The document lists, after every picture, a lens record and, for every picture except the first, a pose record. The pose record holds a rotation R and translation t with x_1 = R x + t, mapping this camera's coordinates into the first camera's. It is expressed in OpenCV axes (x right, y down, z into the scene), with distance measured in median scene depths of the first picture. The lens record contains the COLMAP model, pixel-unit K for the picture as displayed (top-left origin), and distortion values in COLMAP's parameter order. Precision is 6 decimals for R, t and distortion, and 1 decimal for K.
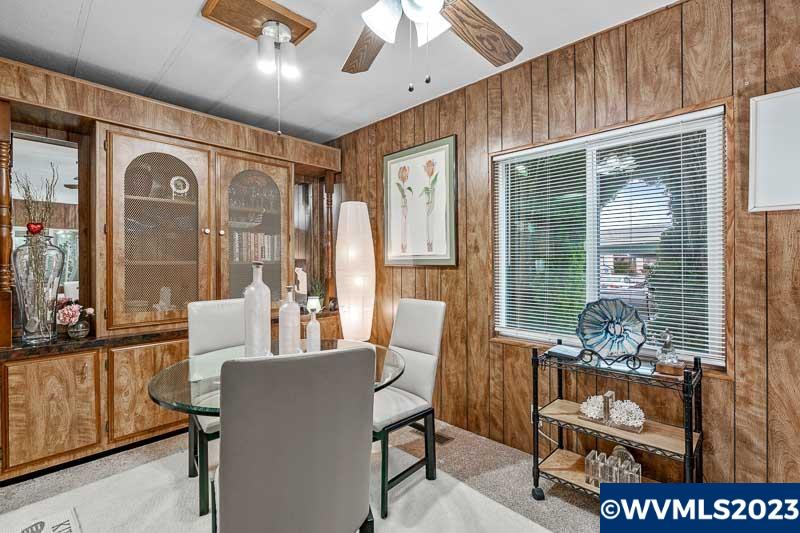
lens RADIAL K [[364.5, 0, 399.8], [0, 364.5, 265.5], [0, 0, 1]] dist [-0.003278, 0.001627]
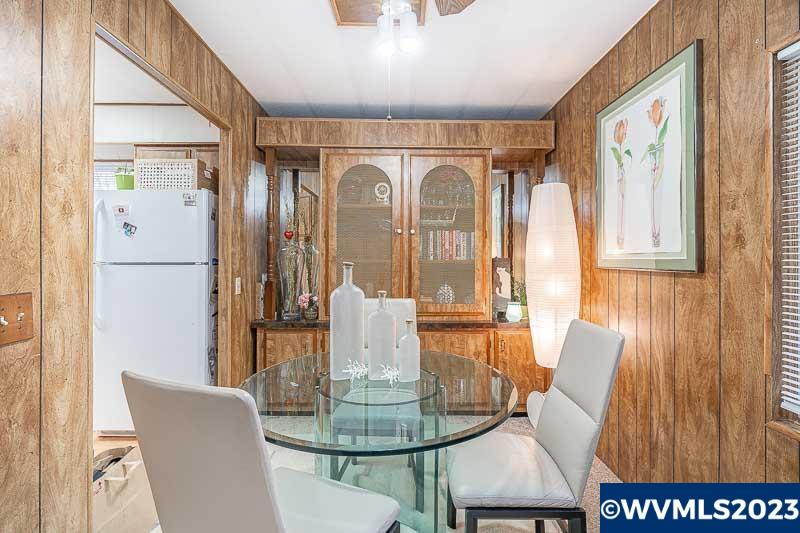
lens RADIAL K [[364.5, 0, 401.9], [0, 364.5, 259.6], [0, 0, 1]] dist [-0.003278, 0.001627]
pose [[0.707099, 0.007588, -0.707074, 0.216612], [-0.013155, 0.999911, -0.002424, -0.010152], [0.706993, 0.011016, 0.707135, 0.262390]]
